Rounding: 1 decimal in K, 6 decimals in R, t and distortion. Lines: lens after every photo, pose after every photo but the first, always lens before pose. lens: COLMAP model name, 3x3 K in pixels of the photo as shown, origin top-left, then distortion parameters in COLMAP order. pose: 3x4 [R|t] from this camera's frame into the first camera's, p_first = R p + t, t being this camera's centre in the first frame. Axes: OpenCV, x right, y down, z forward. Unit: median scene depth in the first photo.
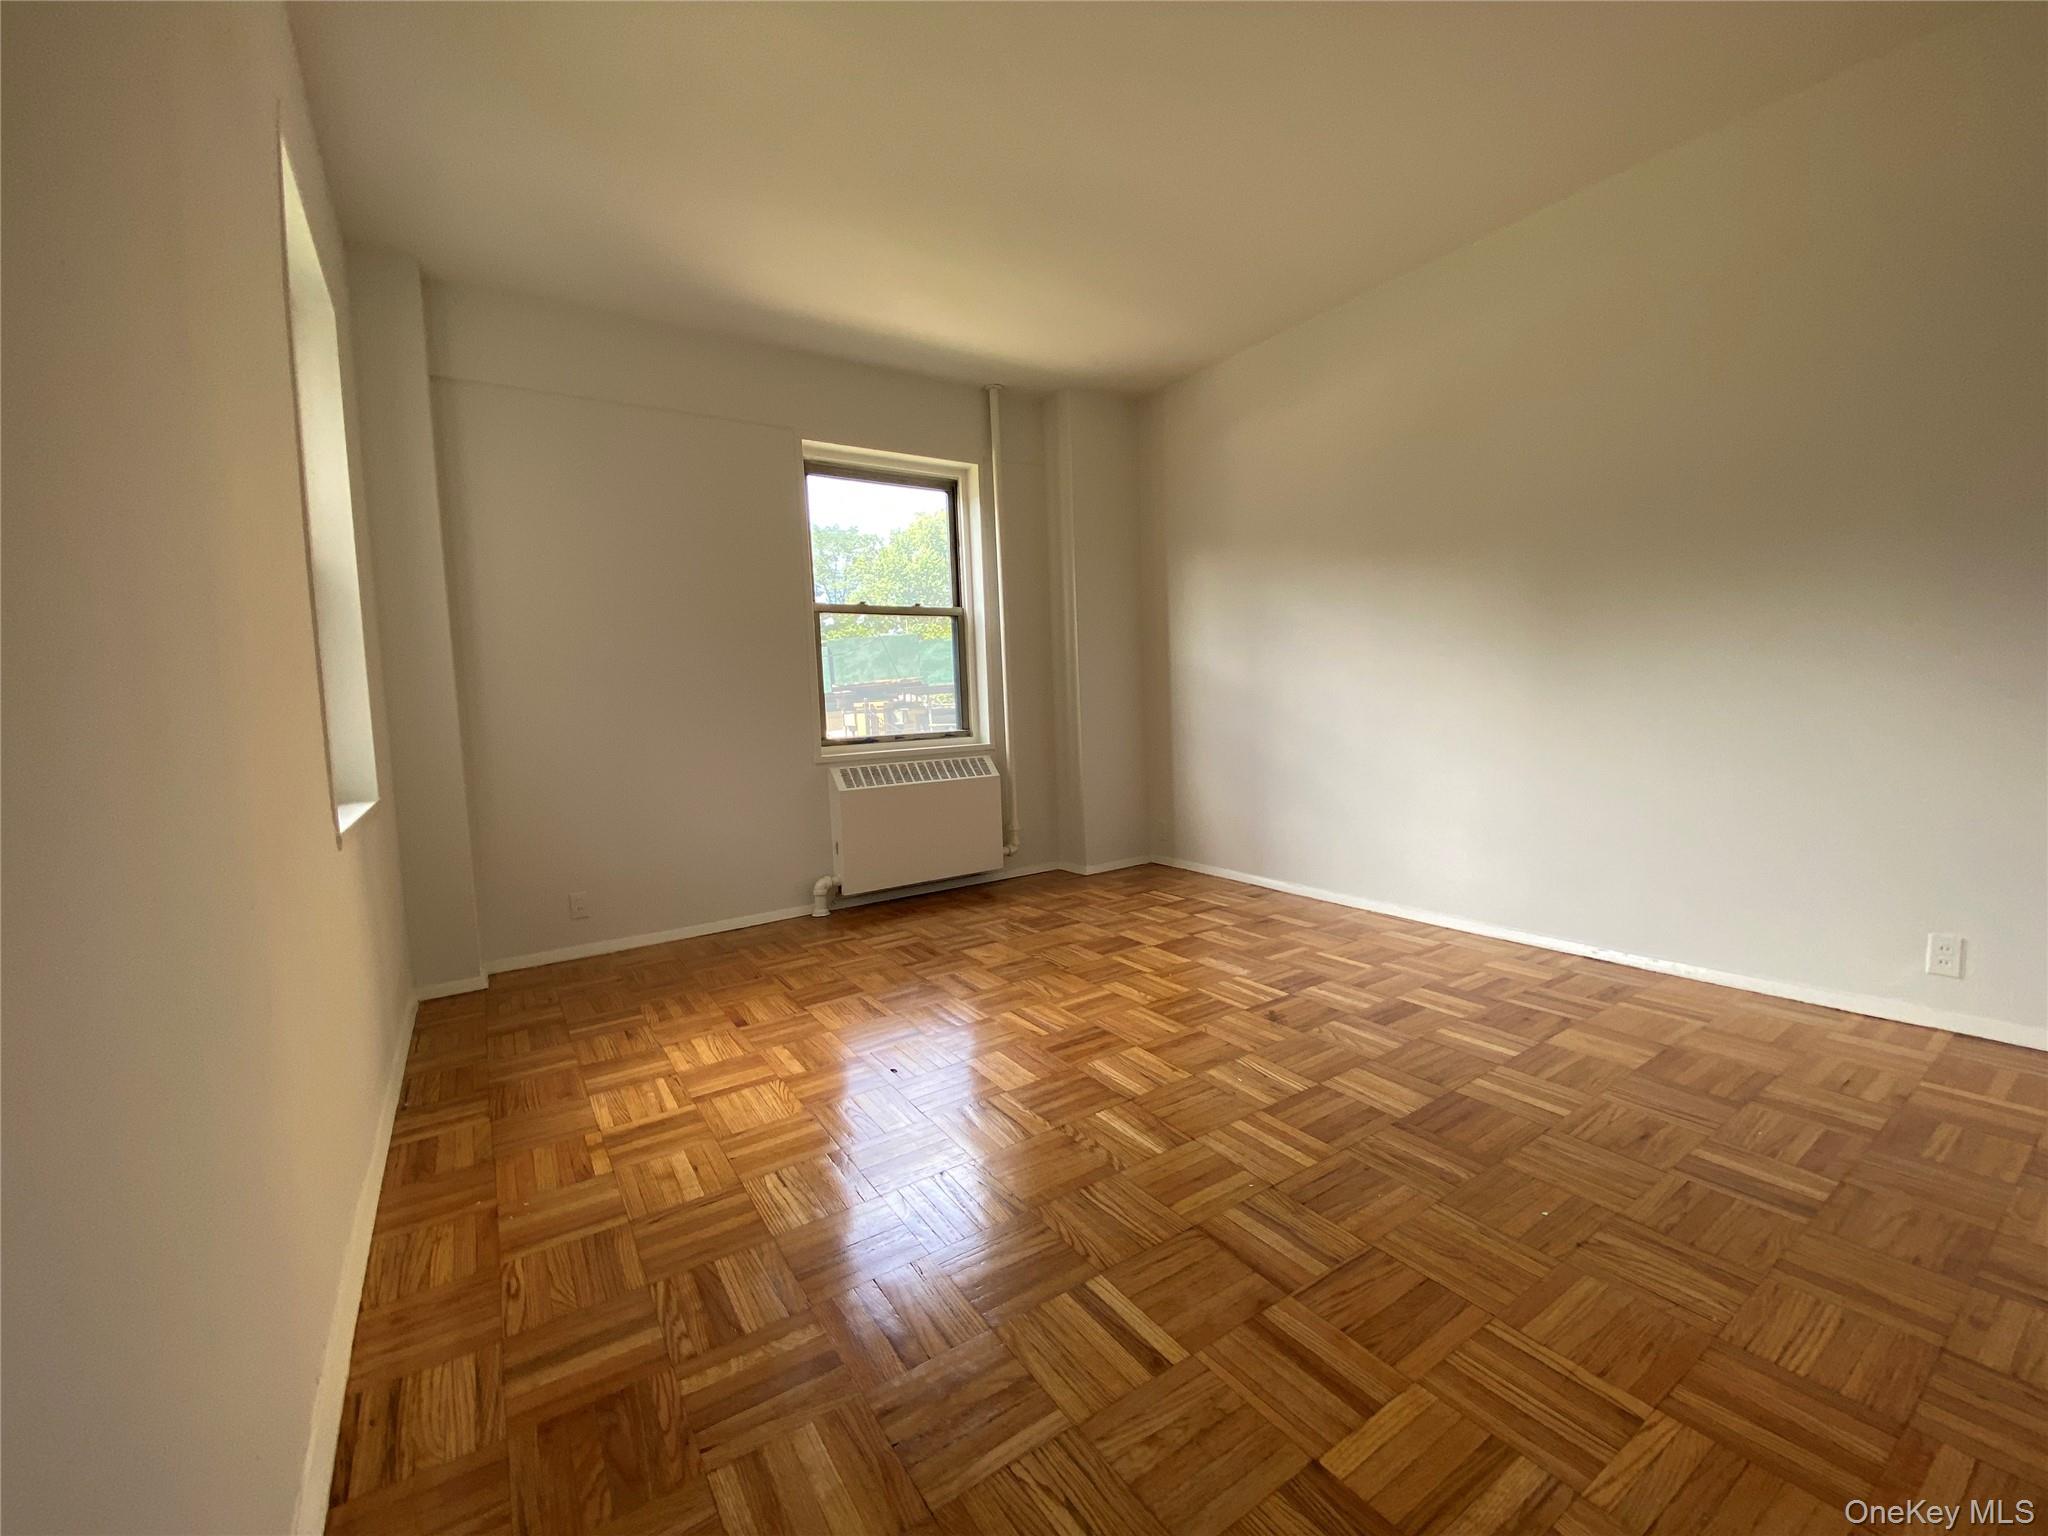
lens RADIAL K [[827.9, 0, 1014.4], [0, 827.9, 760.2], [0, 0, 1]] dist [0.050367, -0.043167]
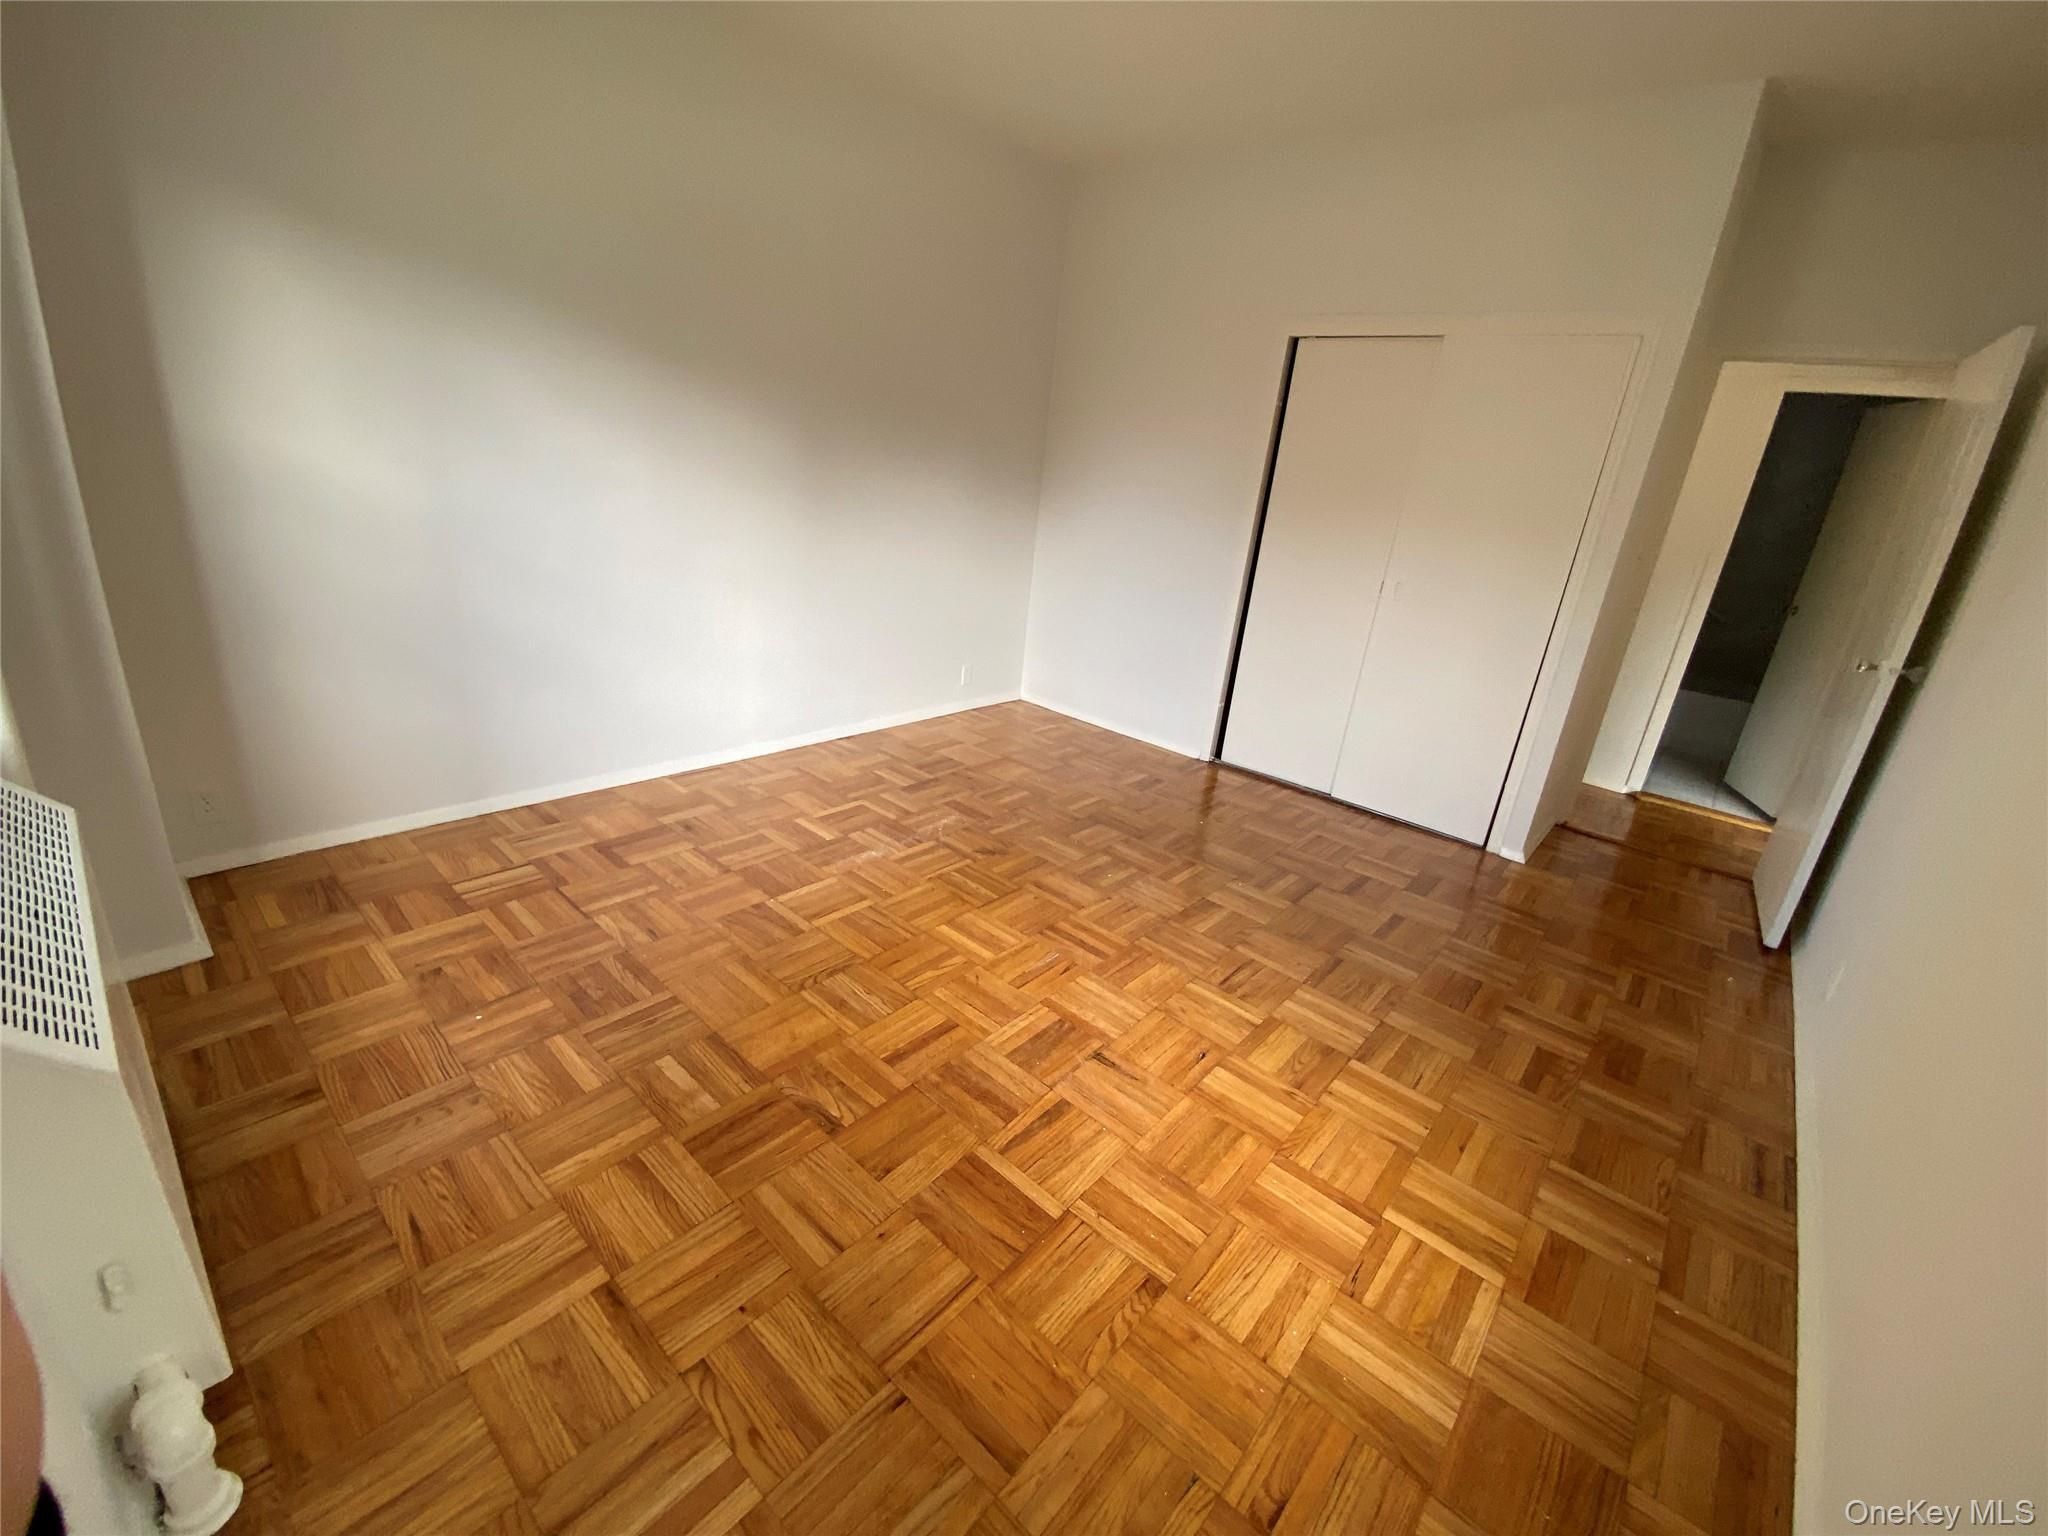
lens RADIAL K [[835.2, 0, 1004.8], [0, 835.2, 754.3], [0, 0, 1]] dist [0.052597, -0.037043]
pose [[-0.270236, -0.306504, 0.912703, -0.666816], [-0.011376, 0.948924, 0.315300, -0.180354], [-0.962727, 0.074823, -0.259920, 1.153412]]
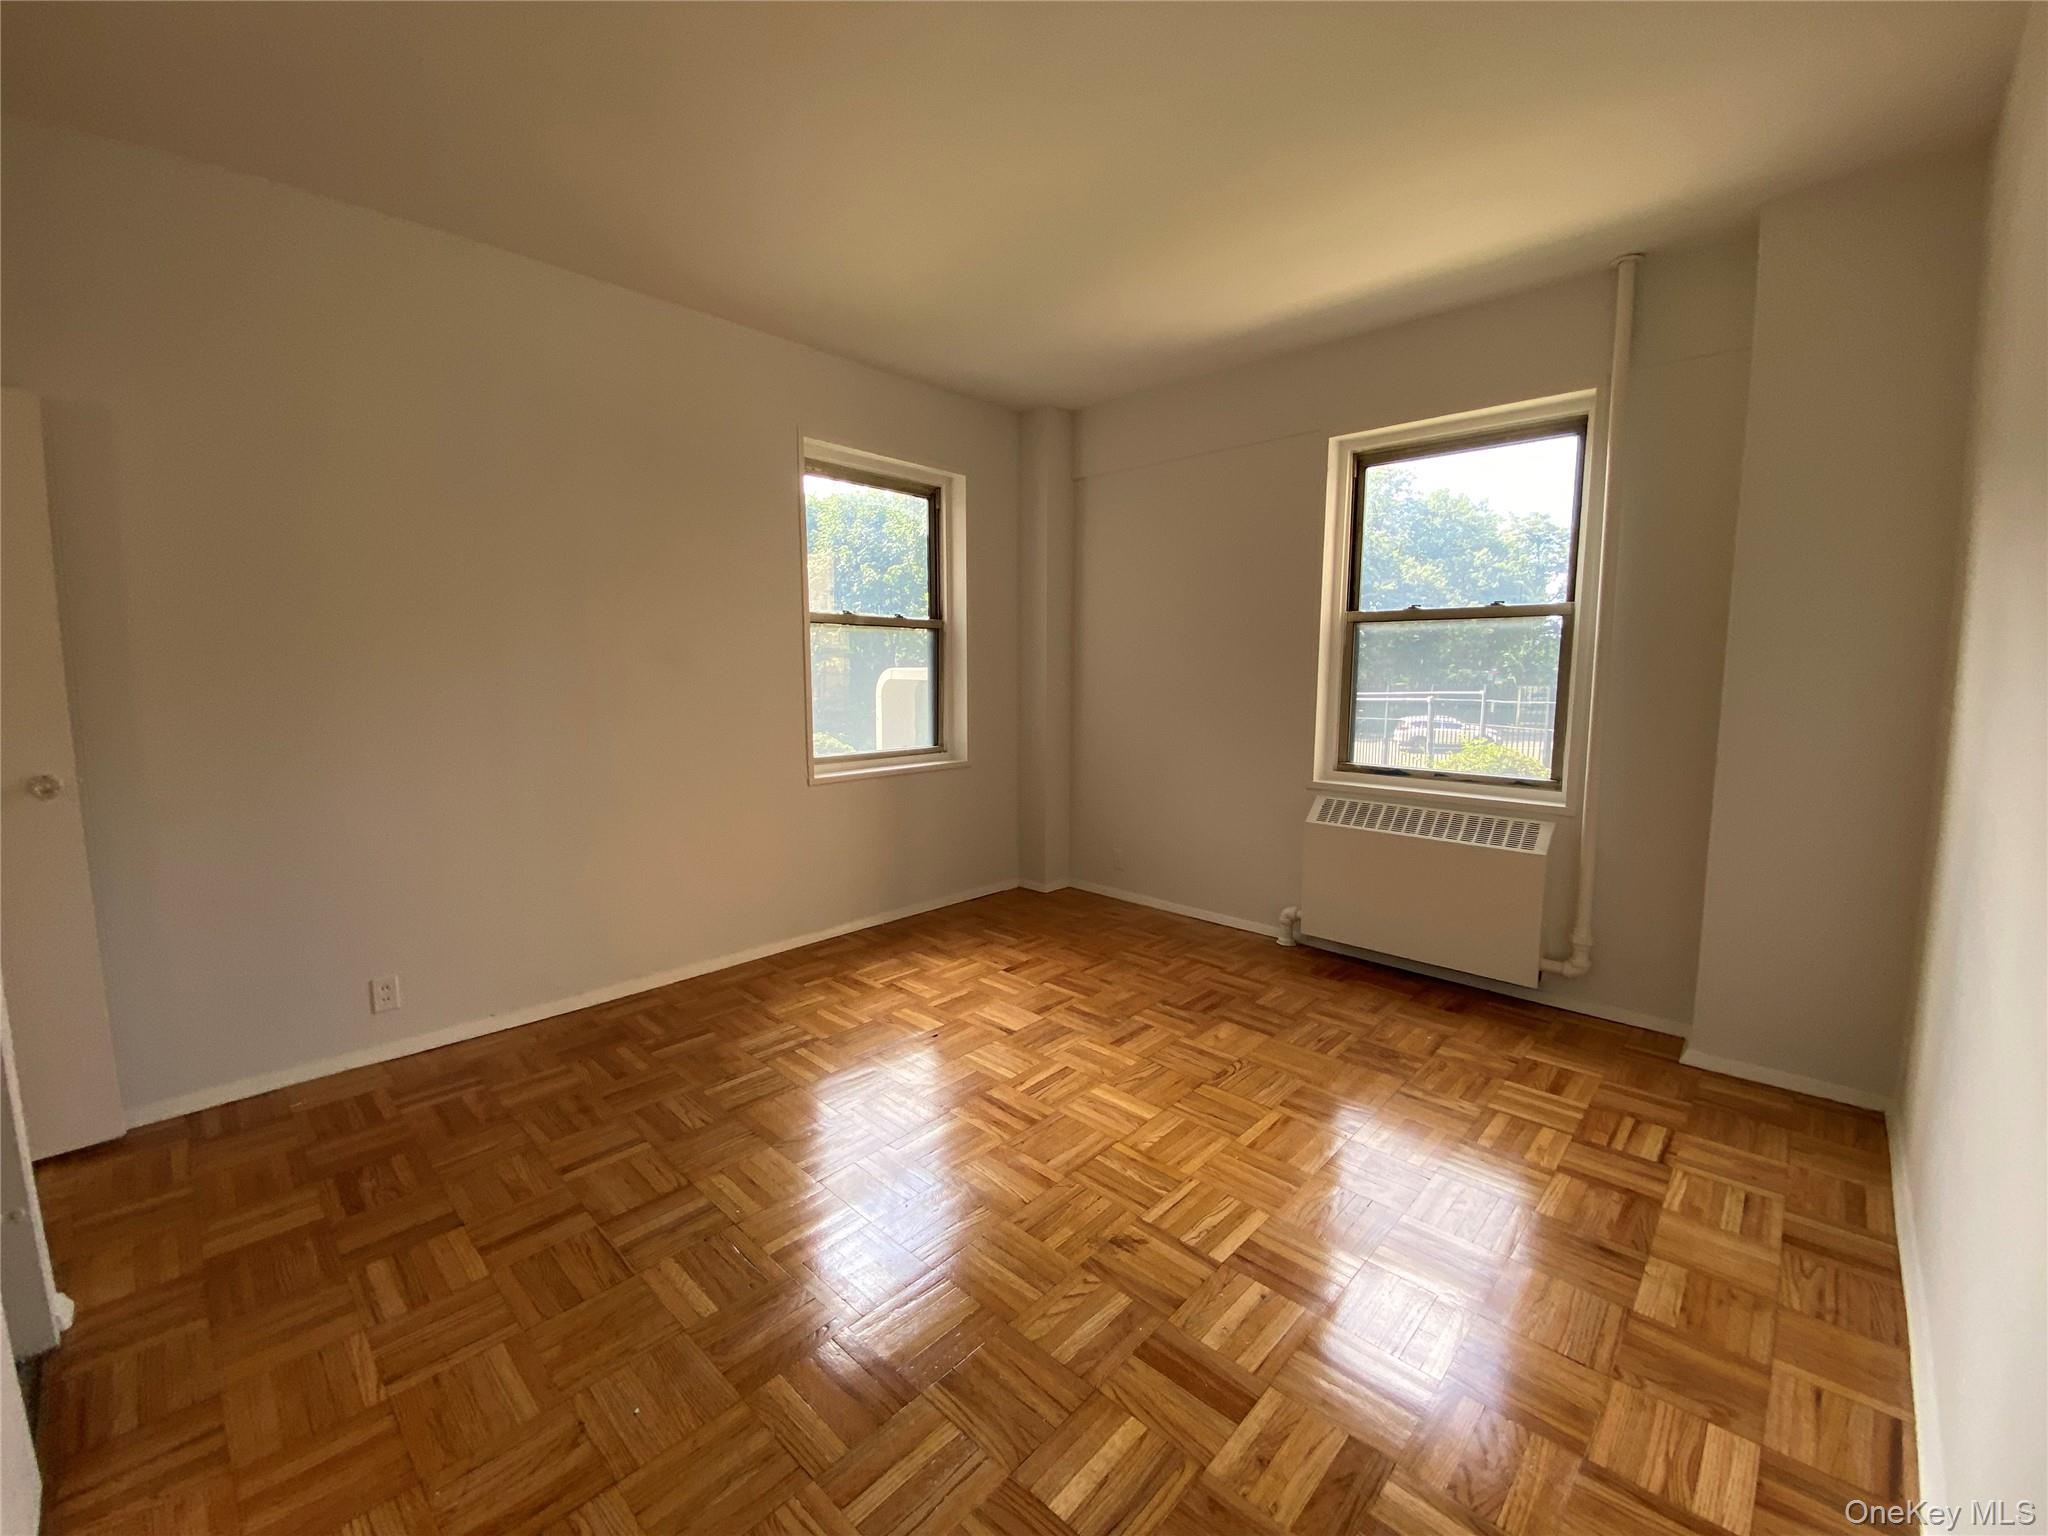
lens RADIAL K [[835.2, 0, 1004.8], [0, 835.2, 754.3], [0, 0, 1]] dist [0.052597, -0.037043]
pose [[0.228374, 0.151616, -0.961695, 0.852953], [-0.084548, 0.987156, 0.135552, -0.191104], [0.969895, 0.050353, 0.238259, 0.631166]]
